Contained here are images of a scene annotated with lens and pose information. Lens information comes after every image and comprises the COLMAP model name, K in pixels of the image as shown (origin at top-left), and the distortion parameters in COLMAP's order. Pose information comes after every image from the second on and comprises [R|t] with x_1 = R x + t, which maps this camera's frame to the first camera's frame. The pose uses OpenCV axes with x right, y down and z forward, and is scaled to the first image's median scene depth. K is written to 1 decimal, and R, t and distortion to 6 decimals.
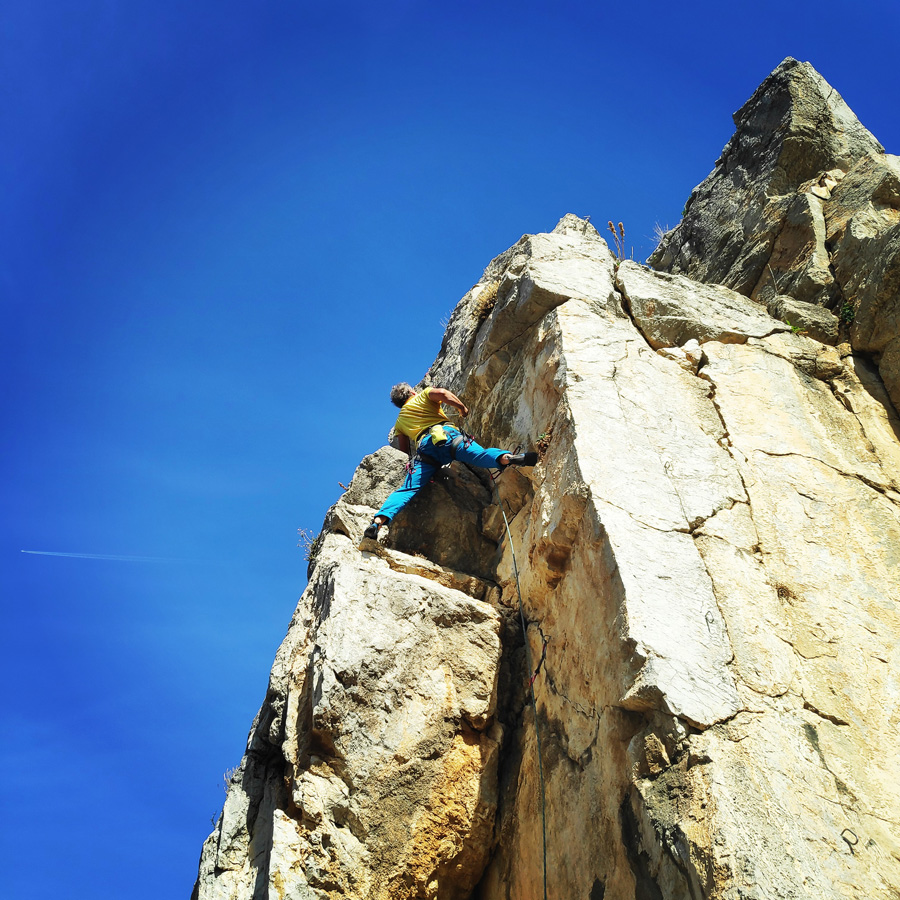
lens RADIAL K [[900.5, 0, 439.3], [0, 900.5, 428.1], [0, 0, 1]] dist [0.087706, -0.197239]
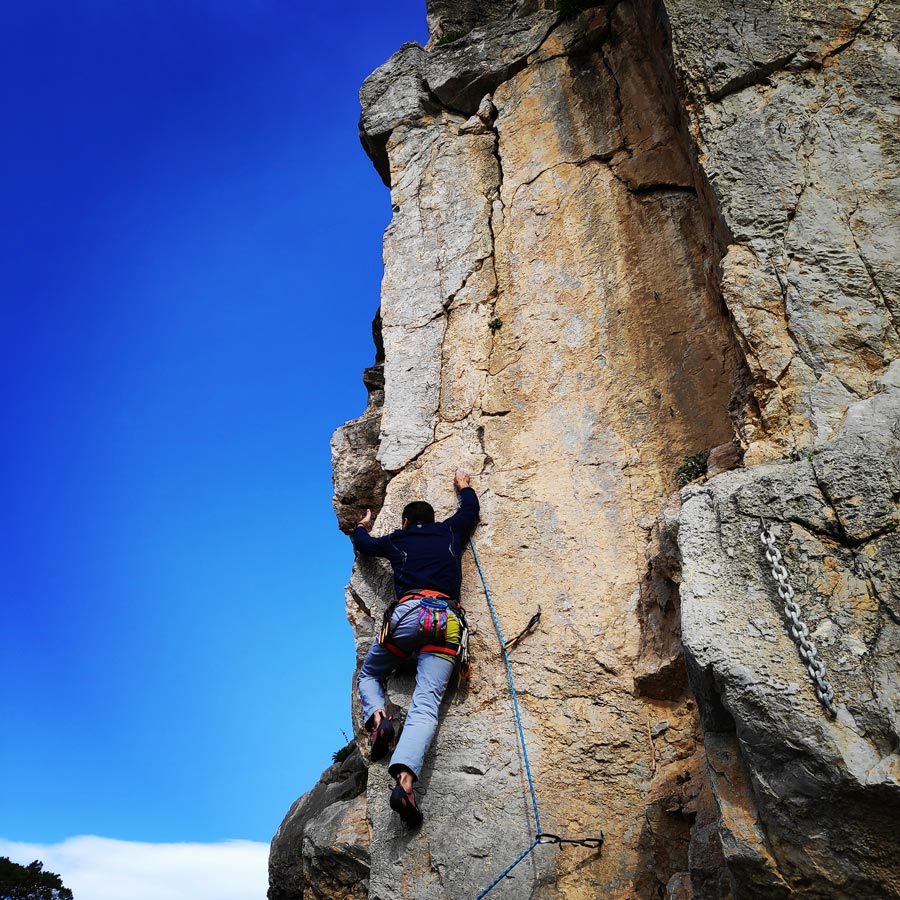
lens RADIAL K [[906.1, 0, 434.7], [0, 906.1, 522.1], [0, 0, 1]] dist [0.086972, -0.167176]
pose [[0.729920, -0.415250, -0.542940, 0.788739], [0.582301, 0.793746, 0.175765, 0.104948], [0.357970, -0.444449, 0.821171, -0.226601]]
